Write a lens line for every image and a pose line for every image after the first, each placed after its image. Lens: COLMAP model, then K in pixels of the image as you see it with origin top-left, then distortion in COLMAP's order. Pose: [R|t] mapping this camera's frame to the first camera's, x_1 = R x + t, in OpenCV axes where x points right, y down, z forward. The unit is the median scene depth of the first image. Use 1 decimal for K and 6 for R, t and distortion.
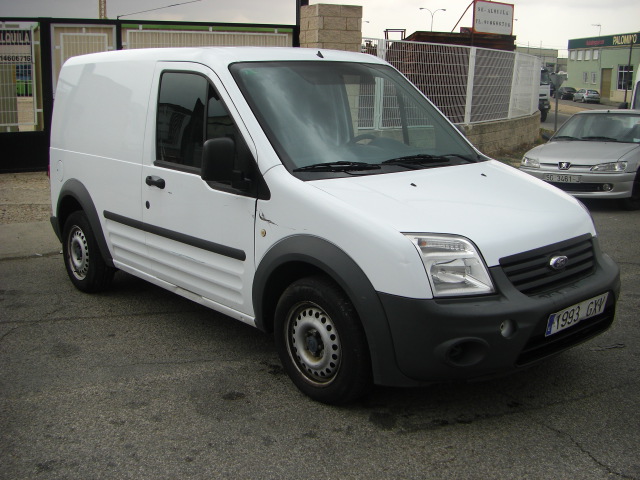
lens RADIAL K [[712.6, 0, 320.0], [0, 712.6, 240.0], [0, 0, 1]] dist [-0.181093, 0.129362]
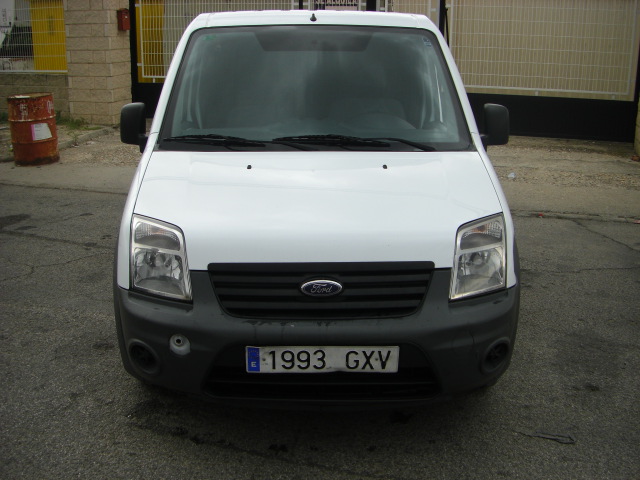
lens RADIAL K [[712.6, 0, 320.0], [0, 712.6, 240.0], [0, 0, 1]] dist [-0.181093, 0.129362]
pose [[0.775716, 0.173004, -0.606906, 0.797320], [-0.142399, 0.984872, 0.098740, -0.094363], [0.614807, 0.009829, 0.788616, 0.391522]]
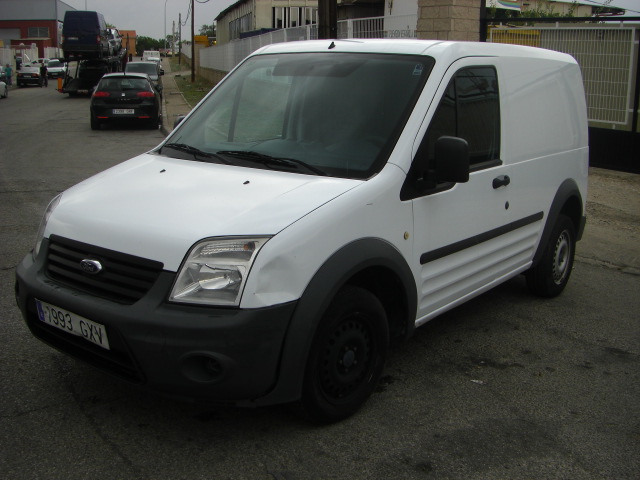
lens RADIAL K [[715.6, 0, 320.5], [0, 715.6, 224.1], [0, 0, 1]] dist [-0.175212, -0.017896]
pose [[0.225865, 0.206722, -0.951972, 1.269101], [-0.231880, 0.960546, 0.153568, -0.231479], [0.946159, 0.186058, 0.264888, 1.029256]]
